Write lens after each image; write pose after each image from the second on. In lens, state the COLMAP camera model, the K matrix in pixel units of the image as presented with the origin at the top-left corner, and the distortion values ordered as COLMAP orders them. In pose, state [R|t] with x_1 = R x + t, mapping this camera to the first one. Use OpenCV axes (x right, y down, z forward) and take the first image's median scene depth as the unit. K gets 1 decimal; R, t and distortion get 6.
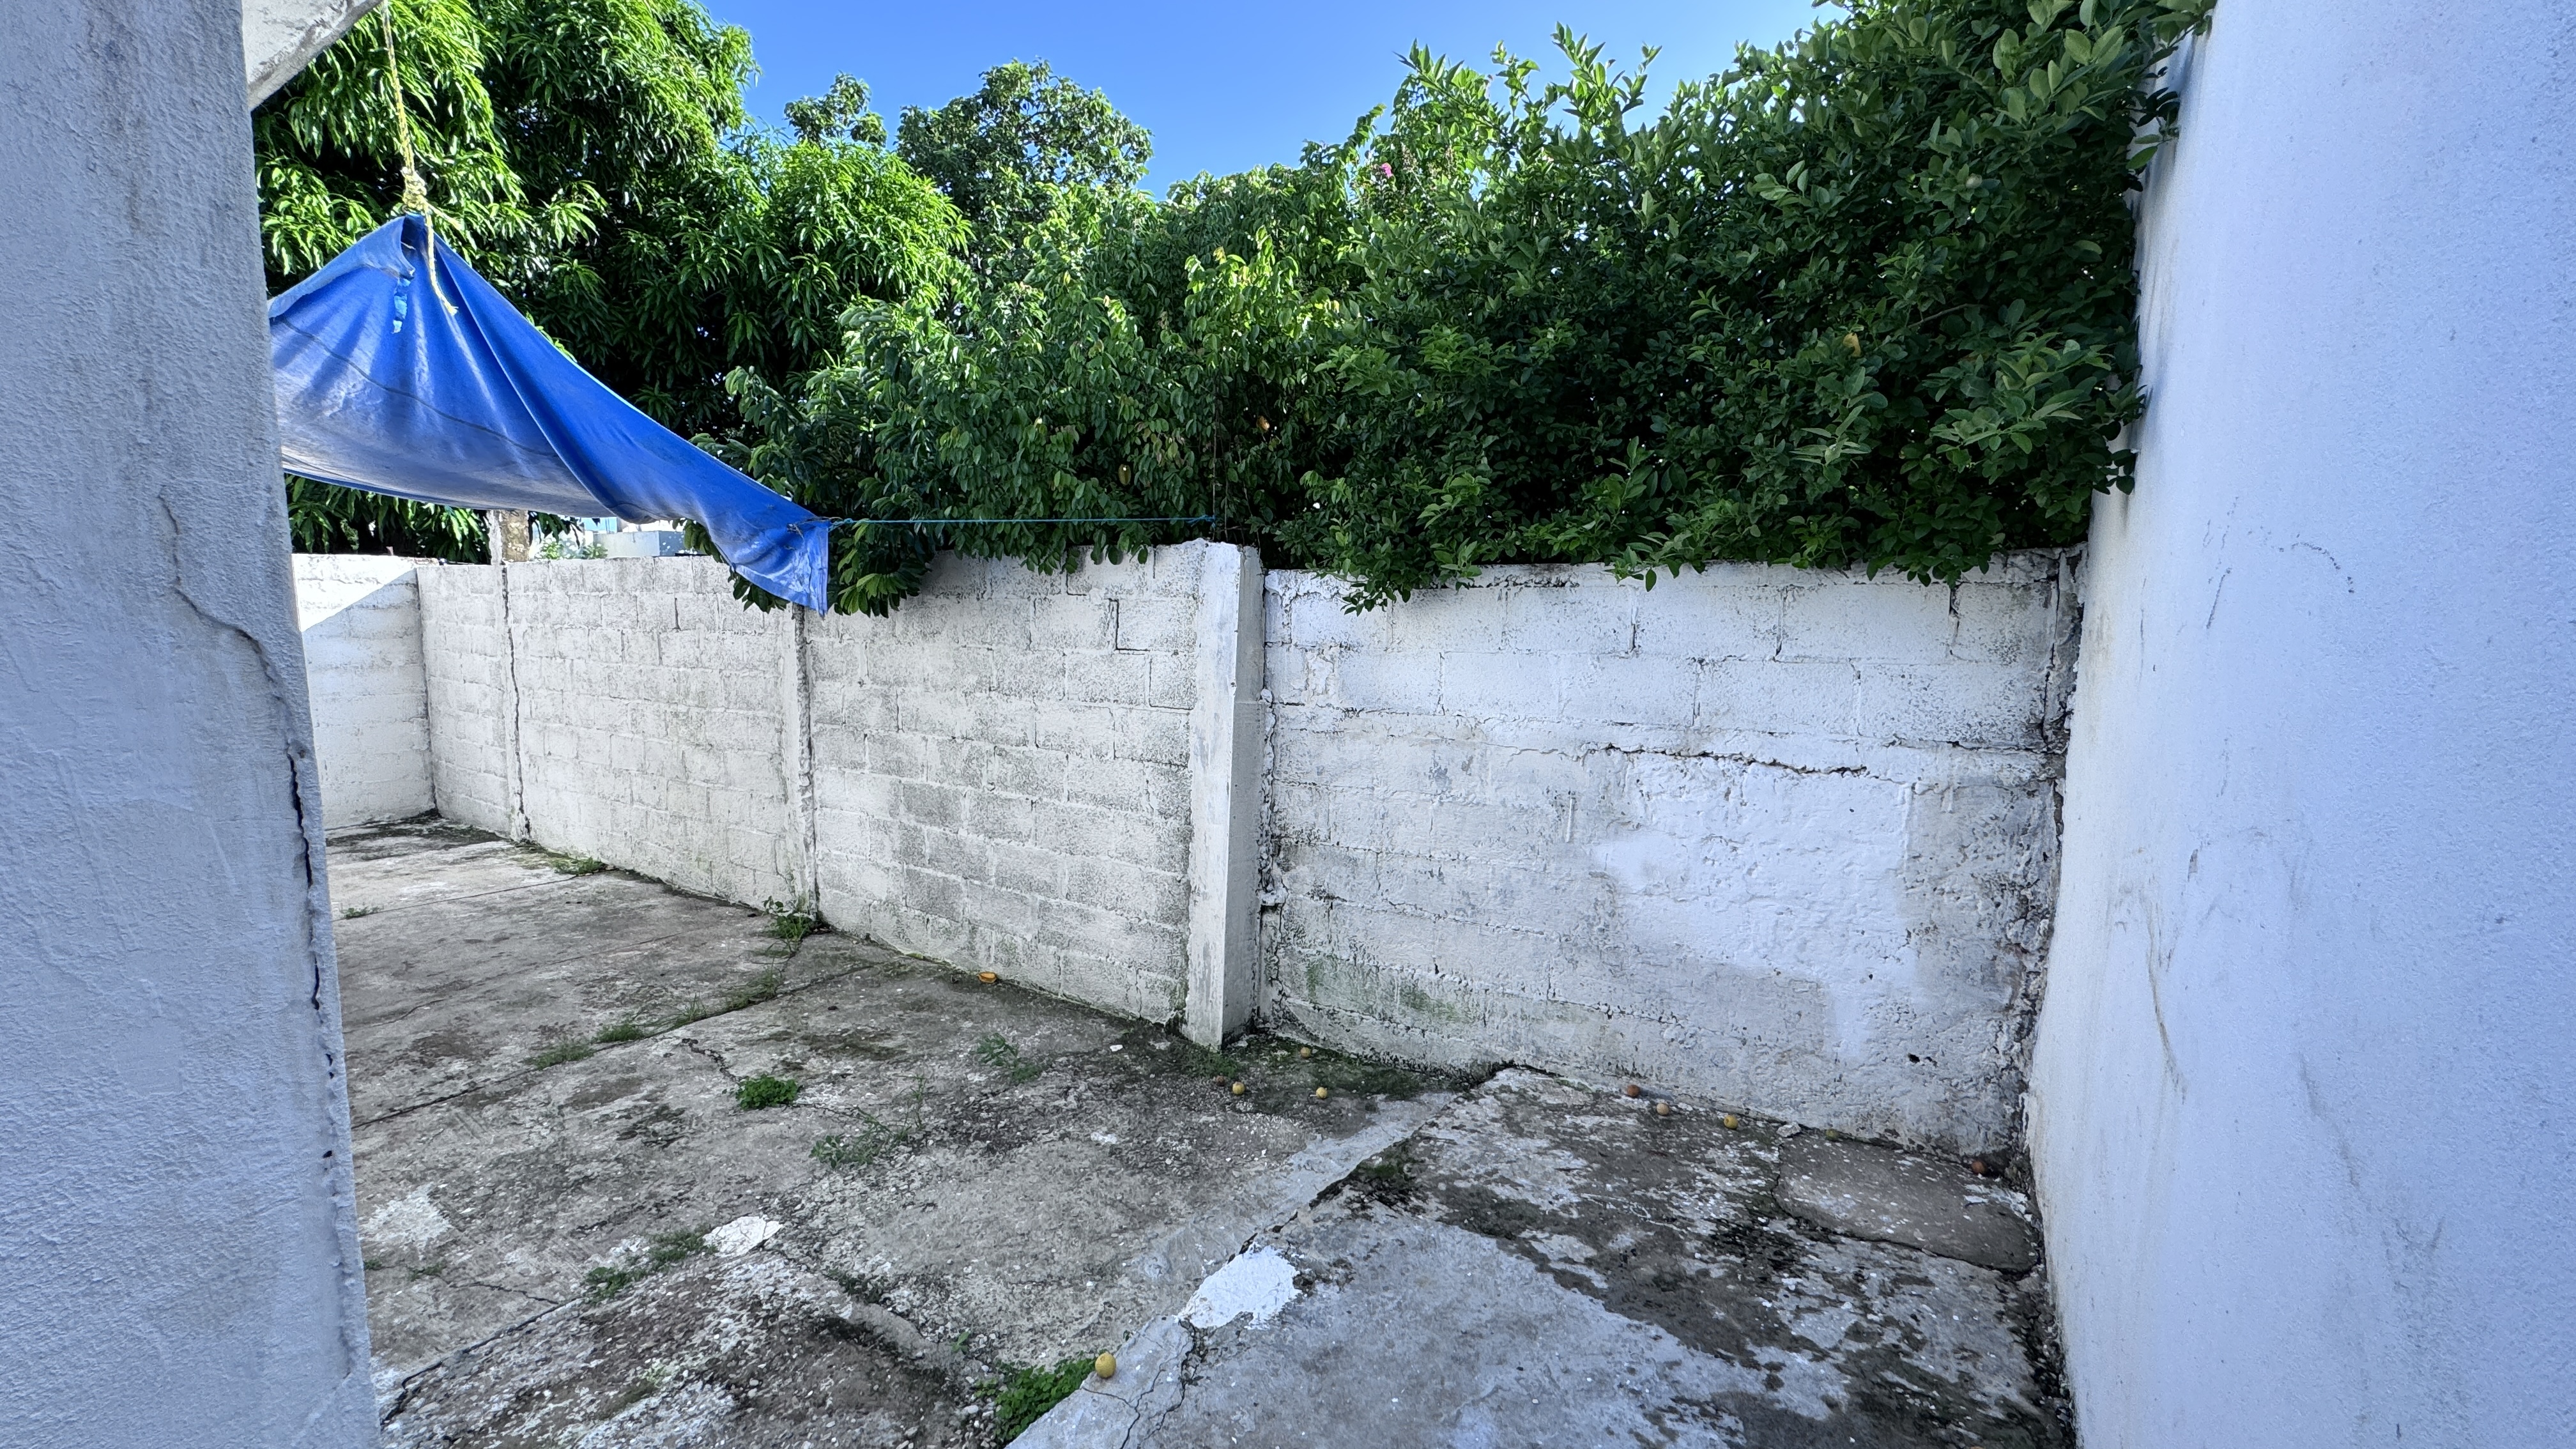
lens RADIAL K [[1030.1, 0, 1286.0], [0, 1030.1, 719.2], [0, 0, 1]] dist [-0.003514, 0.000818]
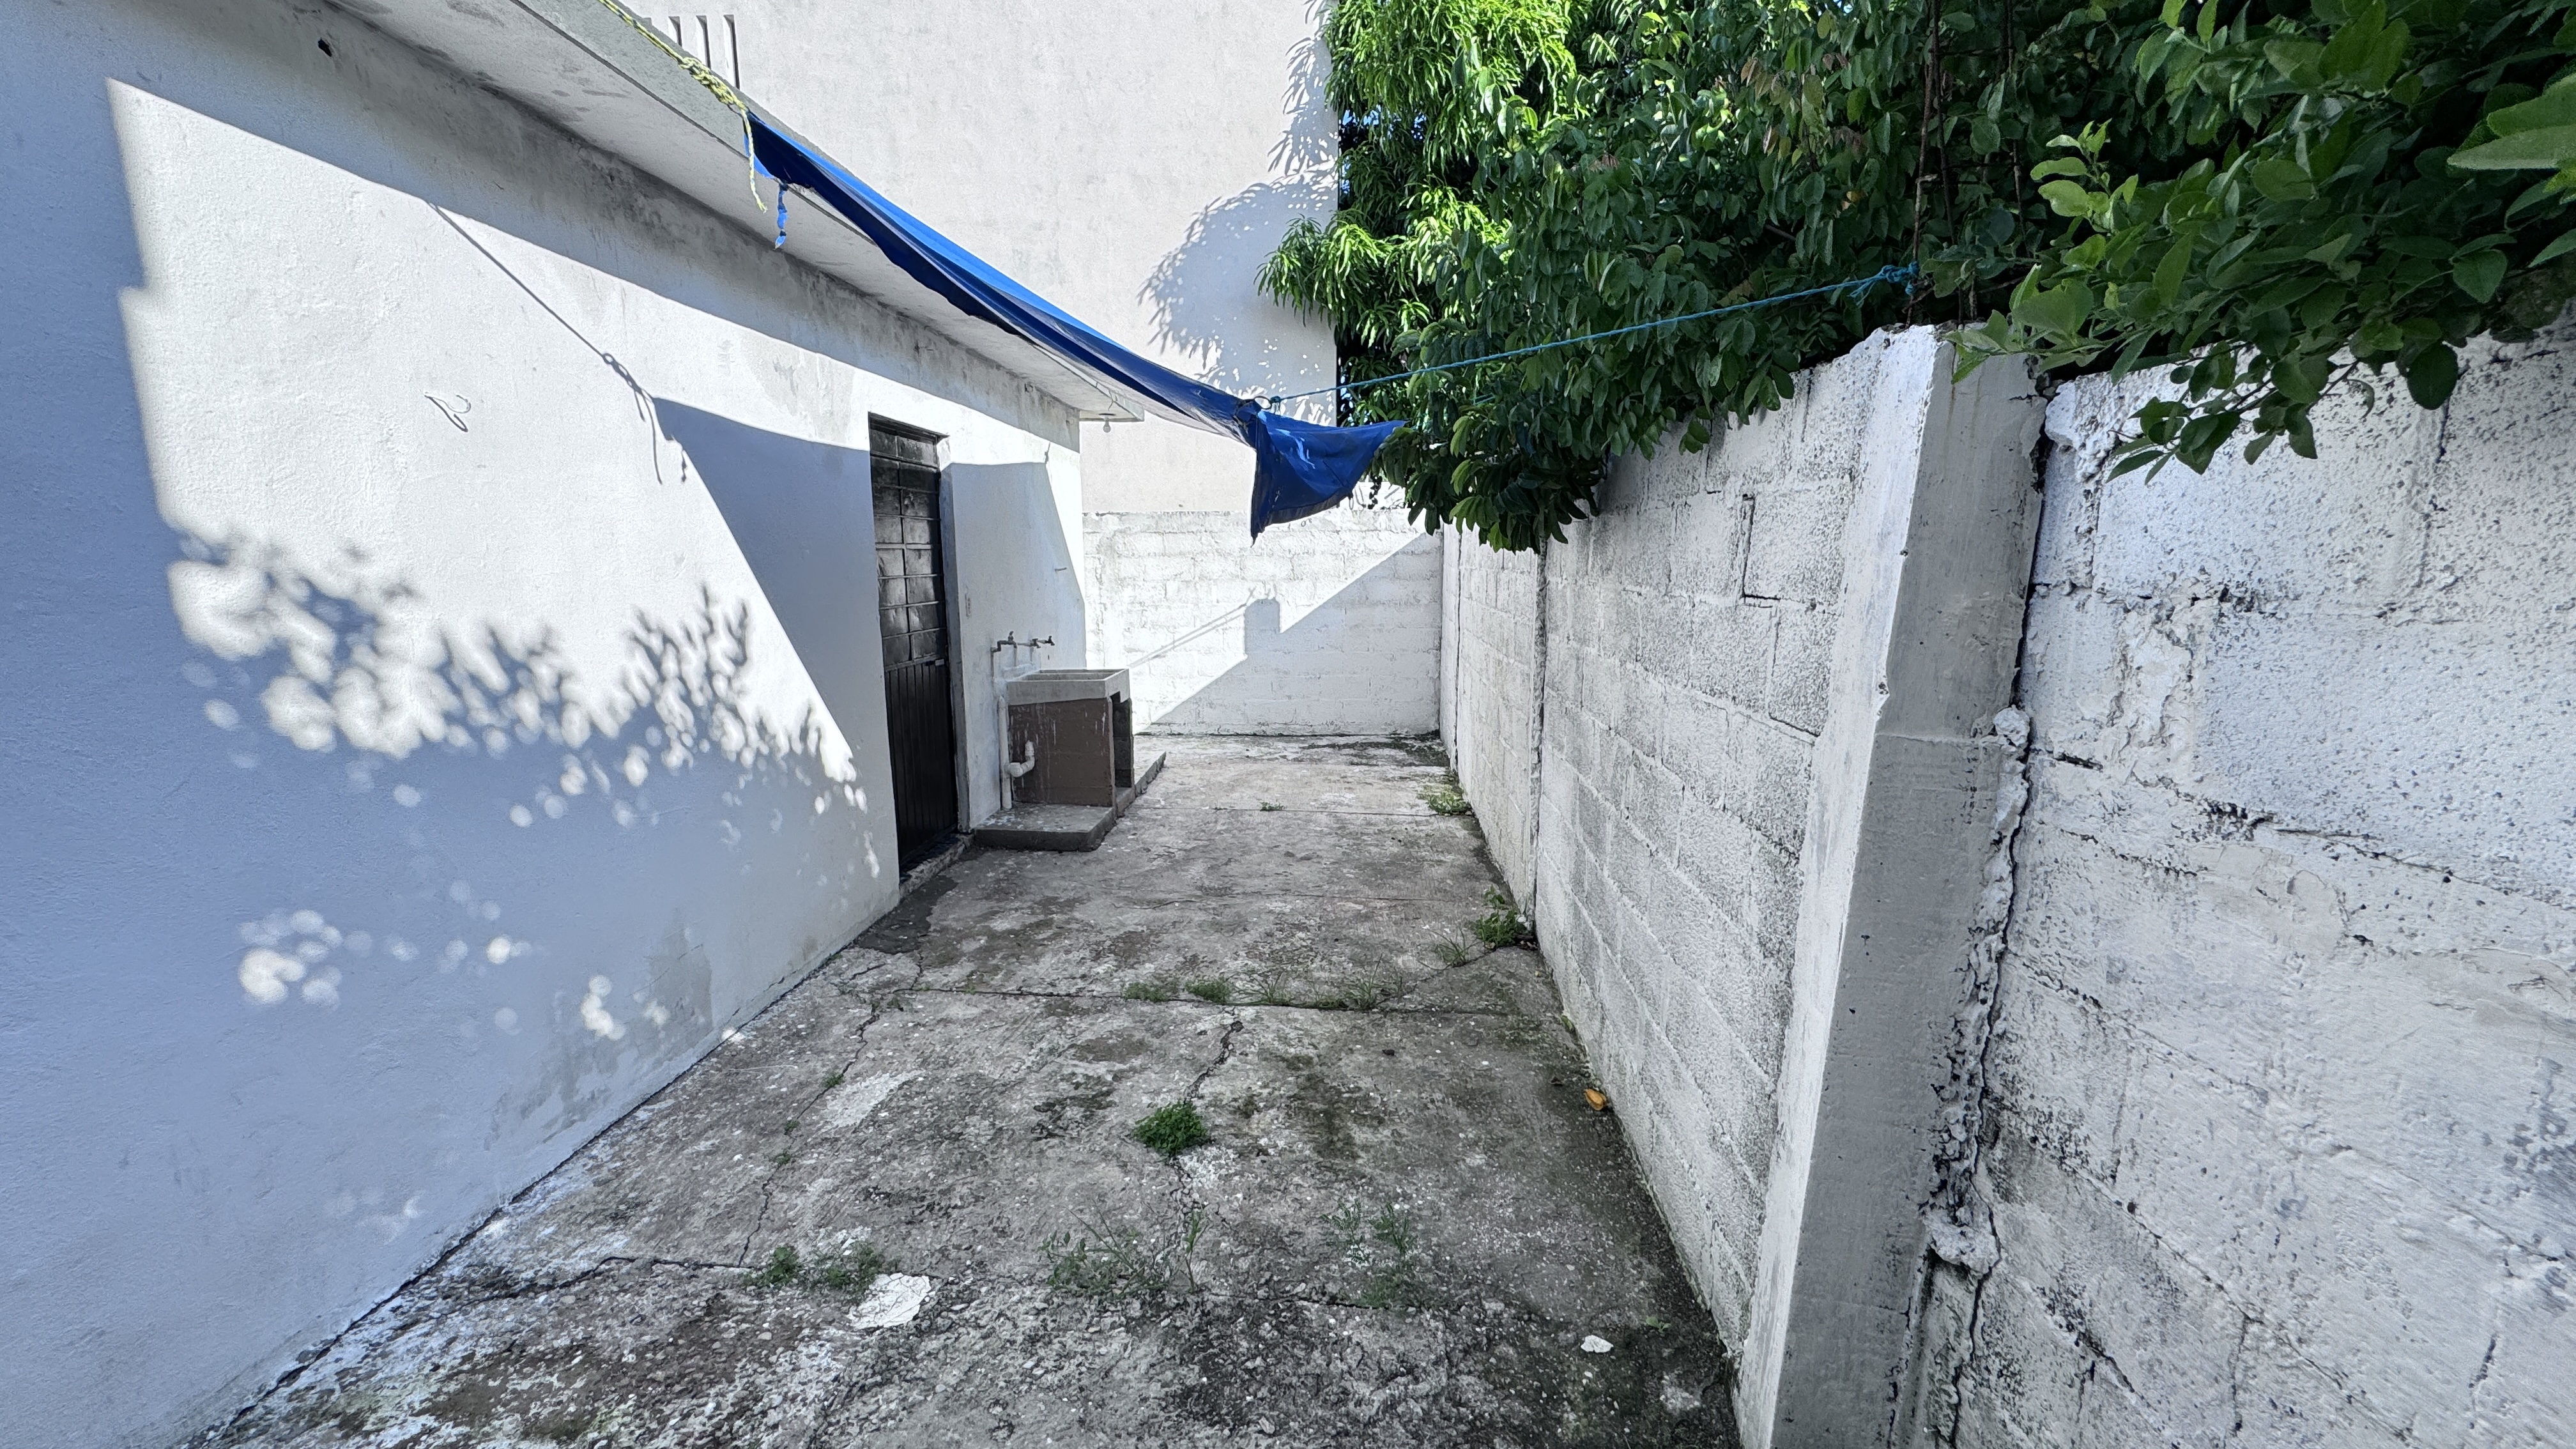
lens RADIAL K [[1034.2, 0, 1285.8], [0, 1034.2, 718.5], [0, 0, 1]] dist [-0.002238, 0.000888]
pose [[0.478678, 0.125272, -0.869008, 0.185713], [-0.088622, 0.991608, 0.094130, -0.038869], [0.873507, 0.031955, 0.485762, 0.601864]]
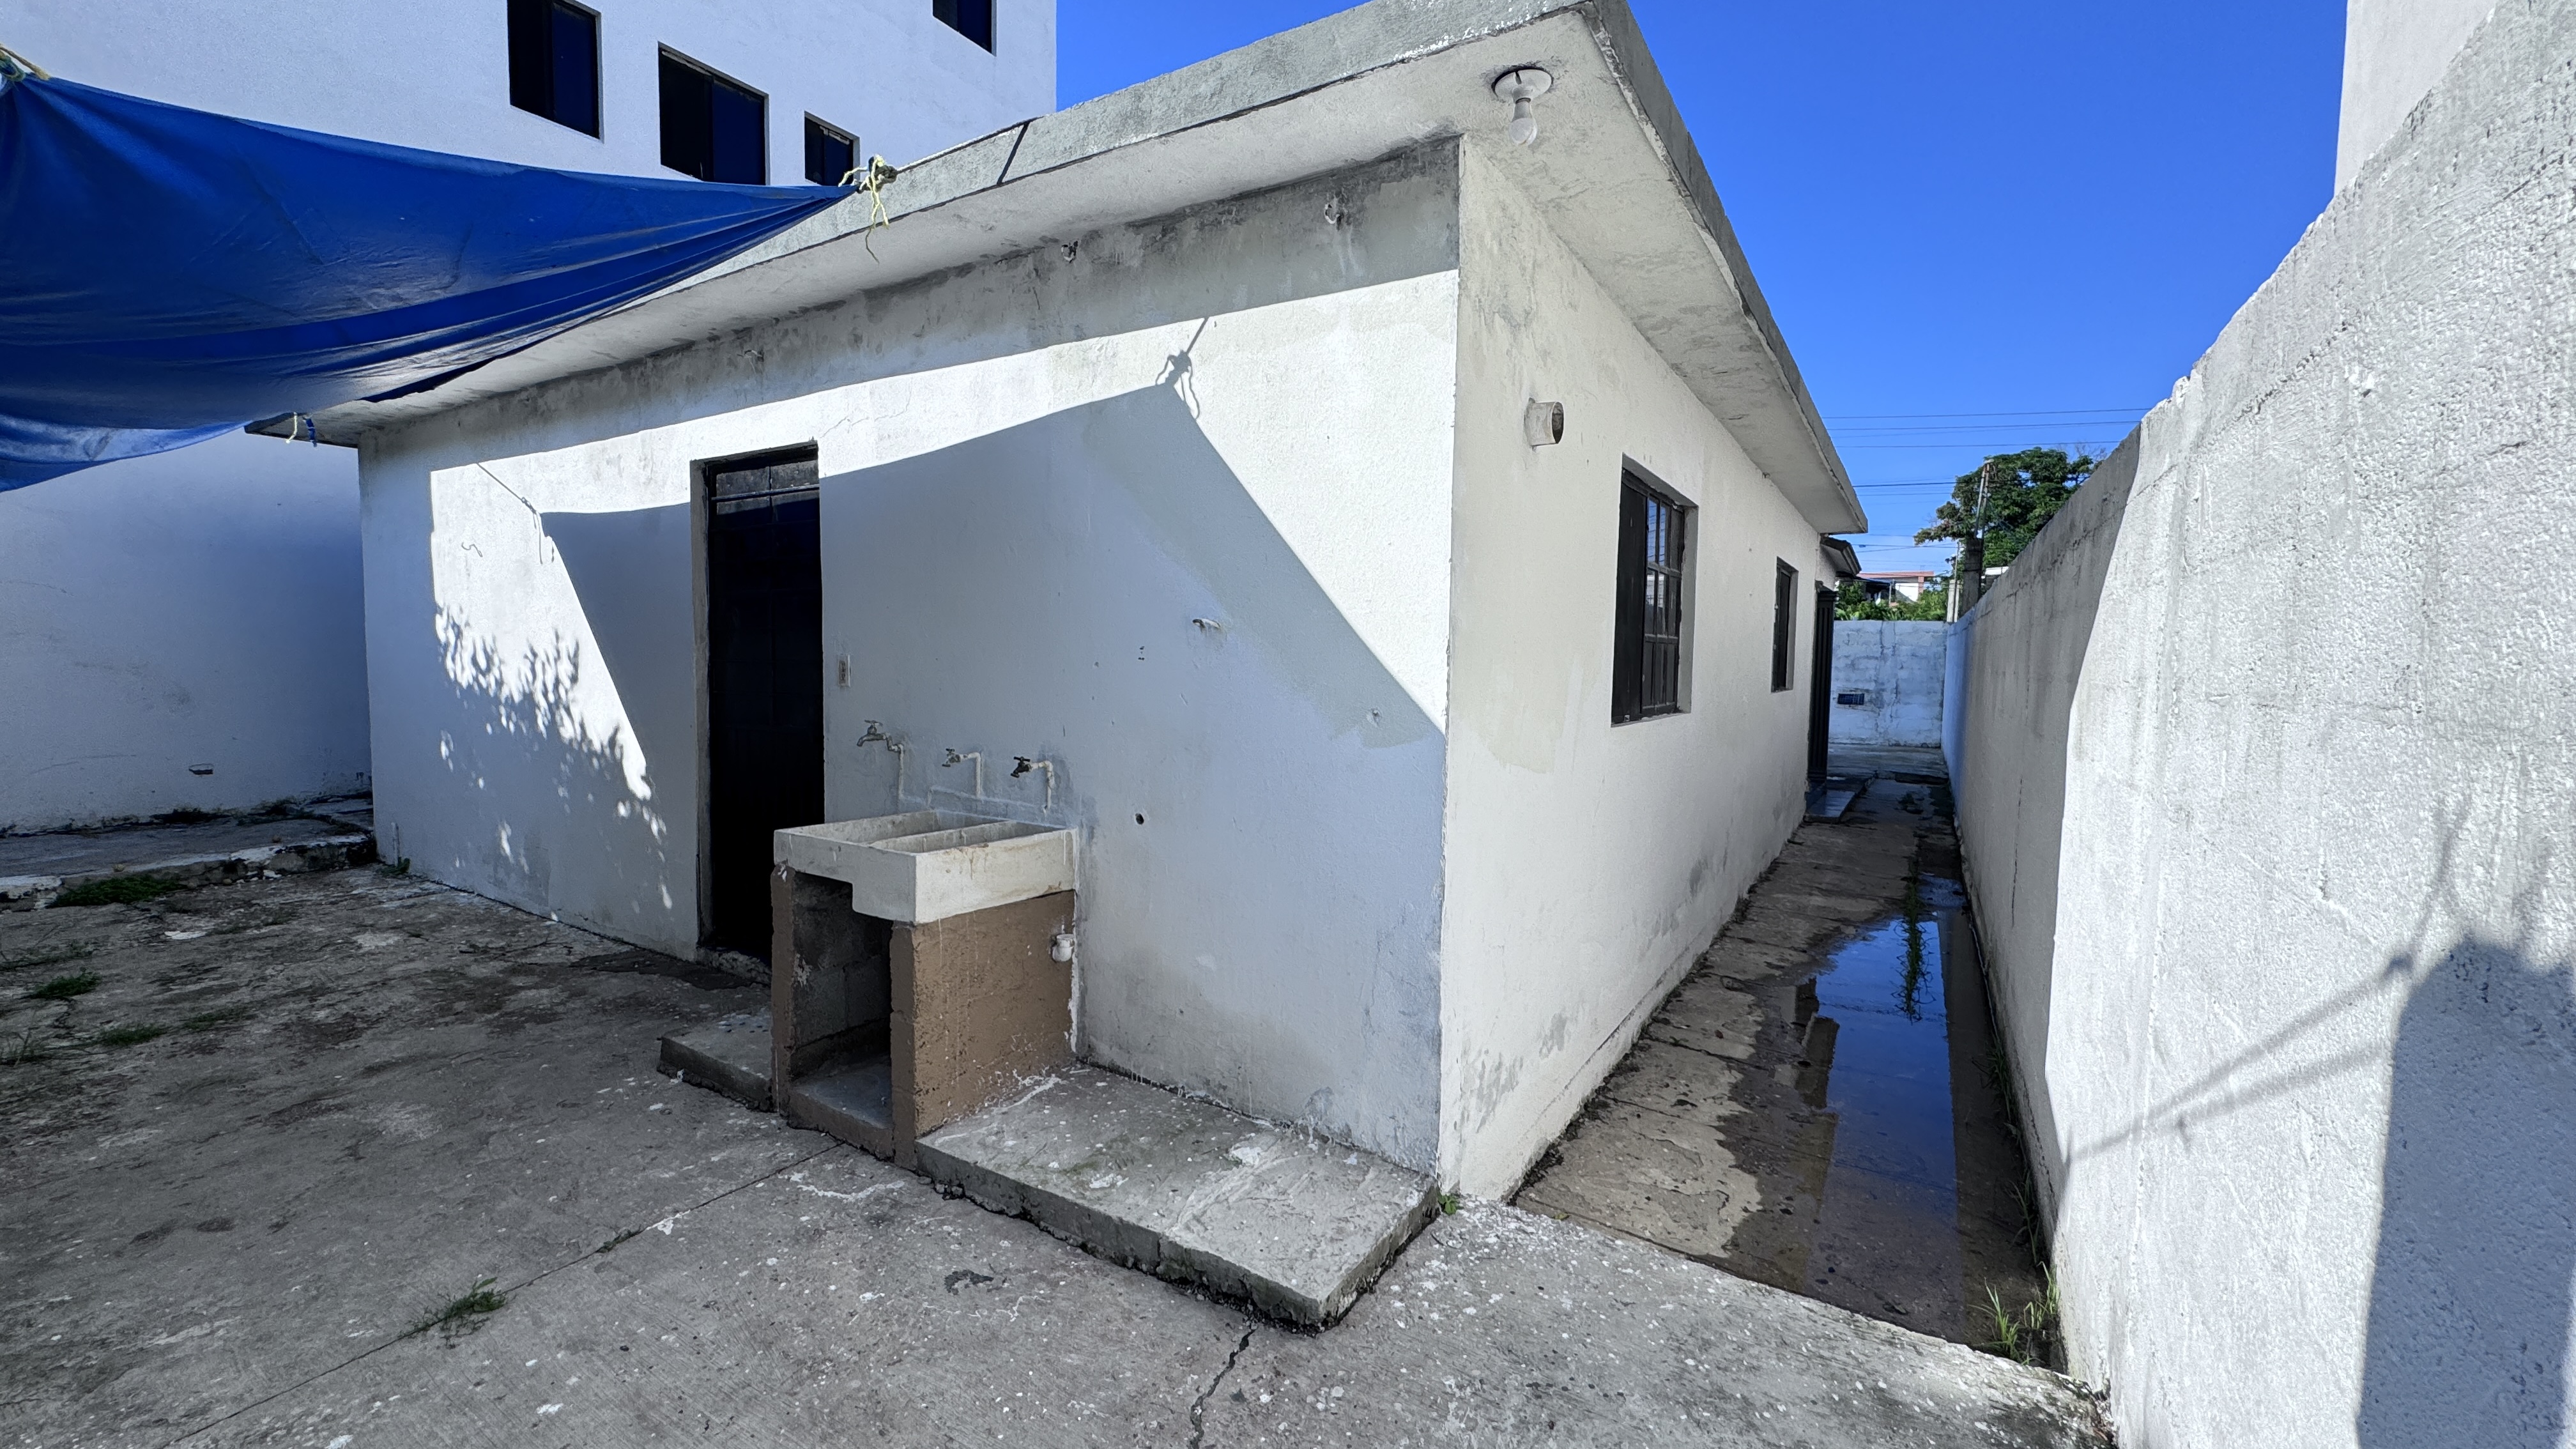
lens RADIAL K [[1031.8, 0, 1286.0], [0, 1031.8, 718.2], [0, 0, 1]] dist [-0.004174, 0.000277]
pose [[-0.999747, -0.022217, -0.003543, -1.697923], [-0.022494, 0.984254, 0.175321, -0.159492], [-0.000408, 0.175357, -0.984505, 1.887485]]
